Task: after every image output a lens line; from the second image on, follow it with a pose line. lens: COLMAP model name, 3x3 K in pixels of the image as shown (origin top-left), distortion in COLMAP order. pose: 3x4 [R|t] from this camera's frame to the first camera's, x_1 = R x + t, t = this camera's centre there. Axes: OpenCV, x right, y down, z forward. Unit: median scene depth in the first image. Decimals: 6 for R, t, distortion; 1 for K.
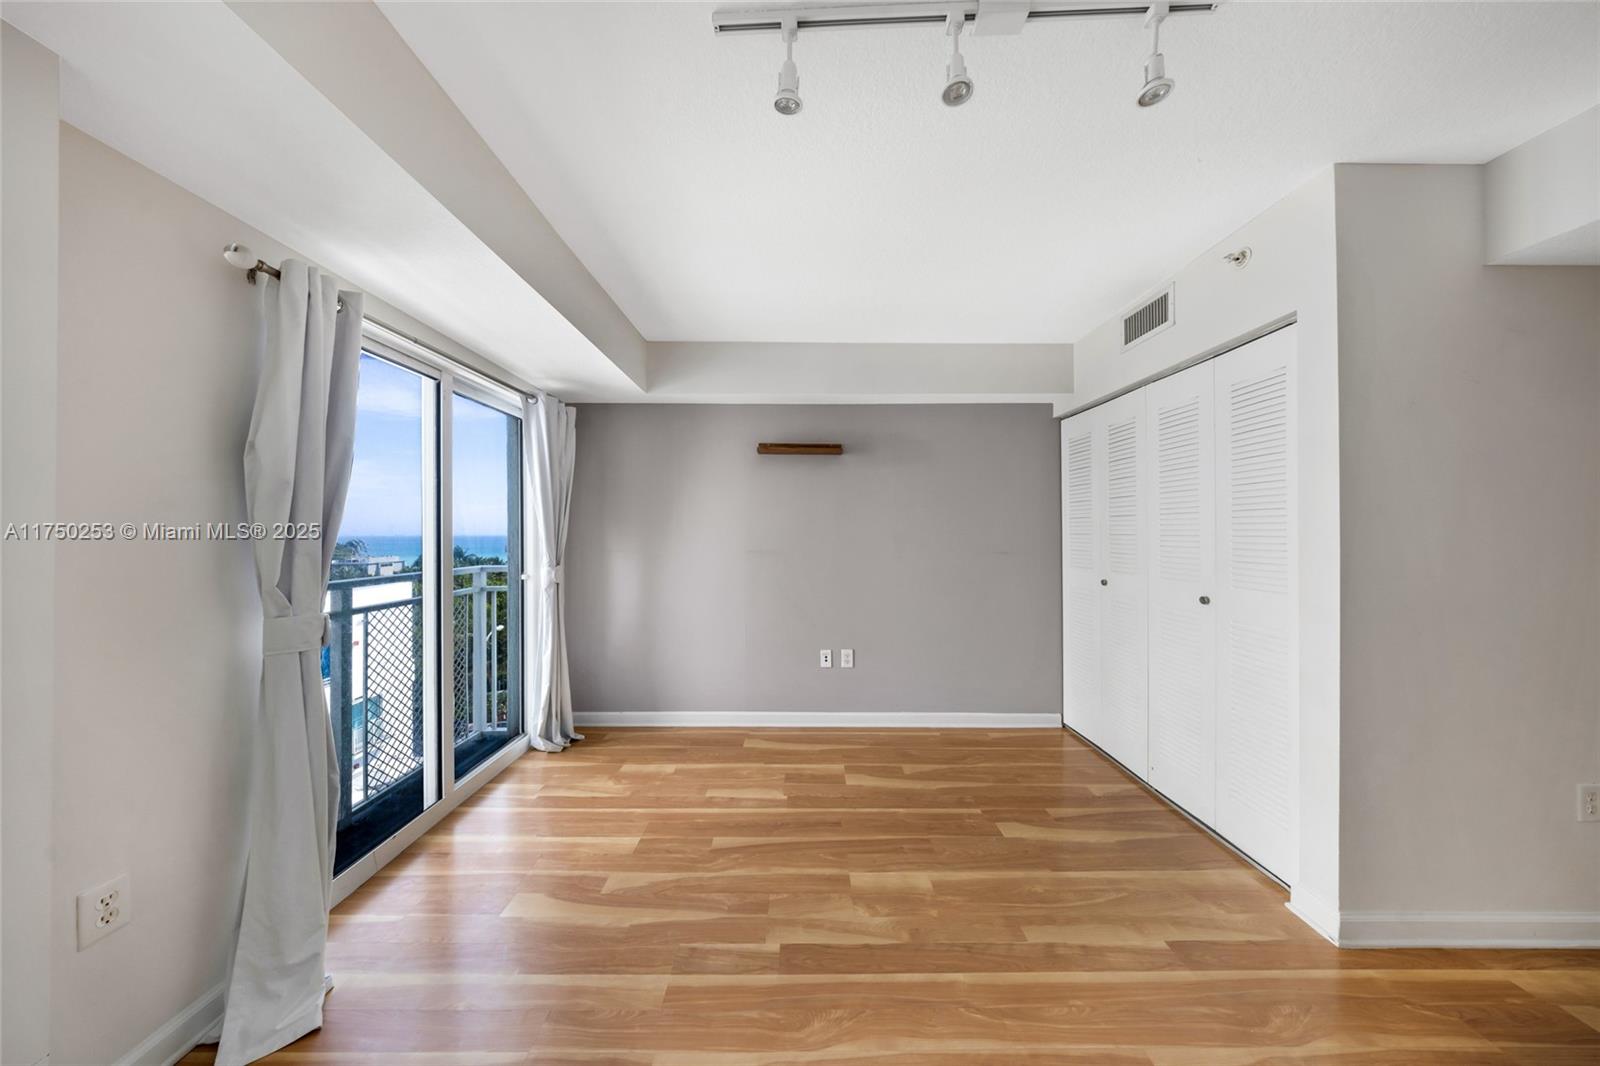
lens RADIAL K [[468.3, 0, 805.7], [0, 468.3, 528.1], [0, 0, 1]] dist [0.000105, -0.000303]
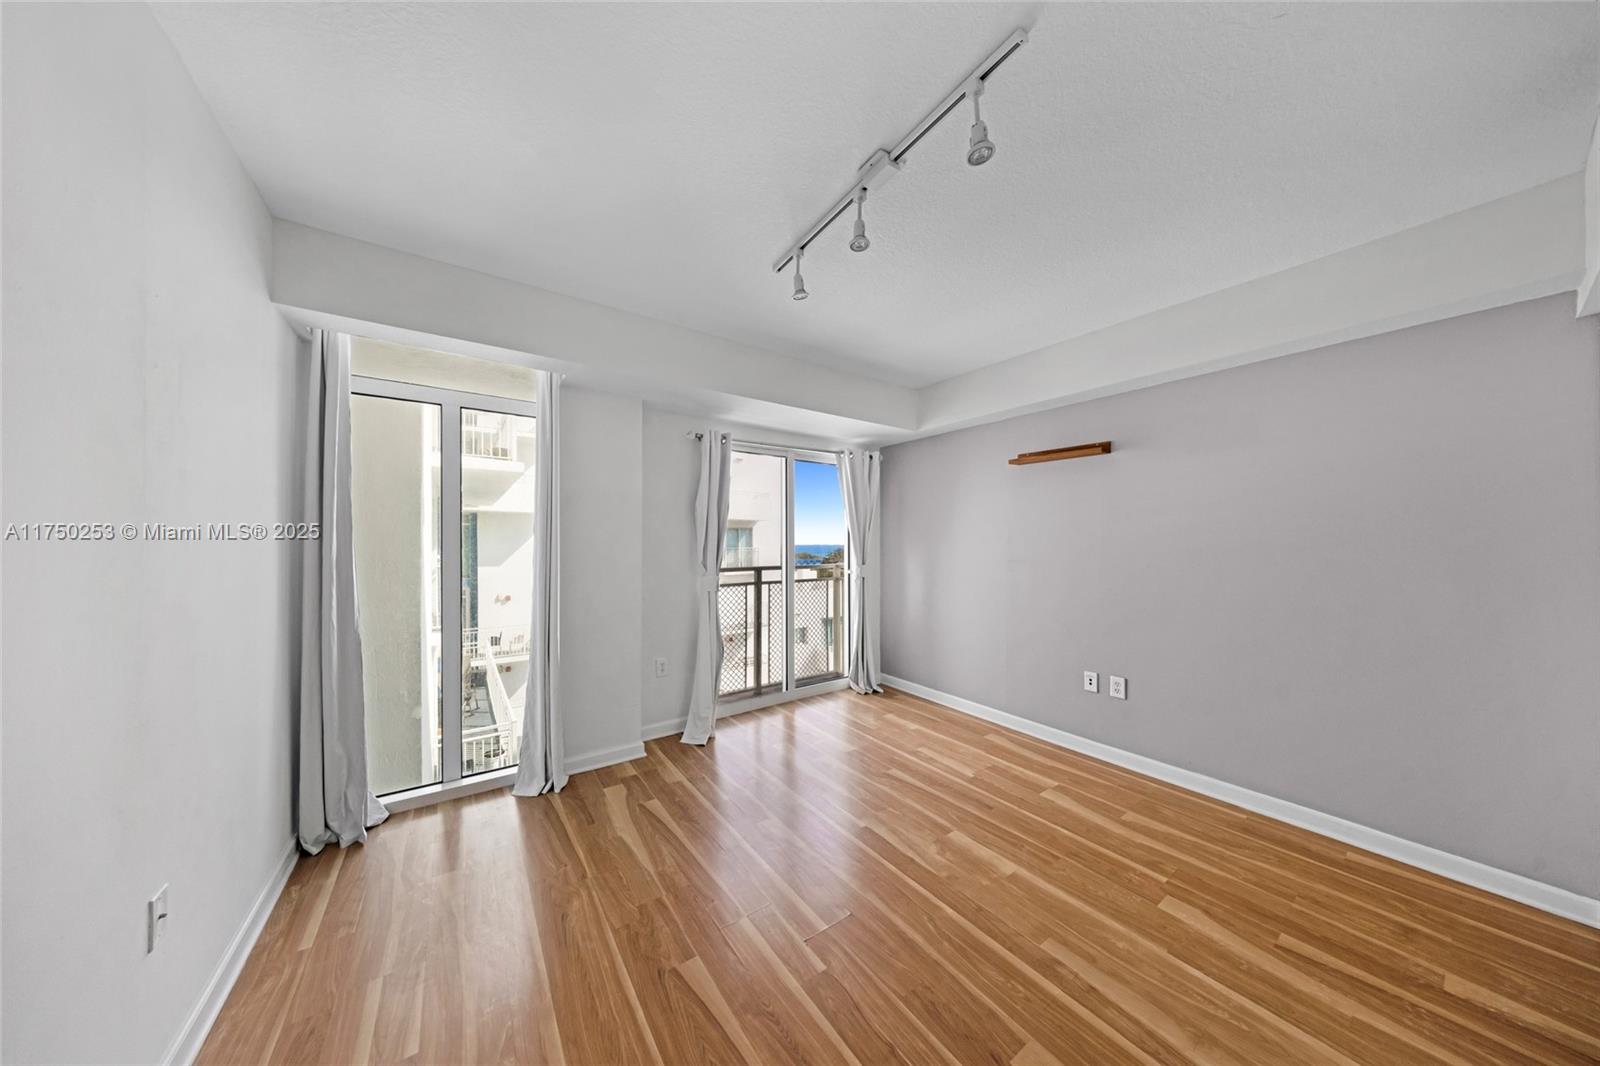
lens RADIAL K [[468.3, 0, 777.1], [0, 468.3, 546.6], [0, 0, 1]] dist [0.000105, -0.000303]
pose [[0.558002, 0.012064, -0.829752, 0.572331], [0.004416, 0.999837, 0.017507, -0.003804], [0.829828, -0.013433, 0.557858, -0.019295]]
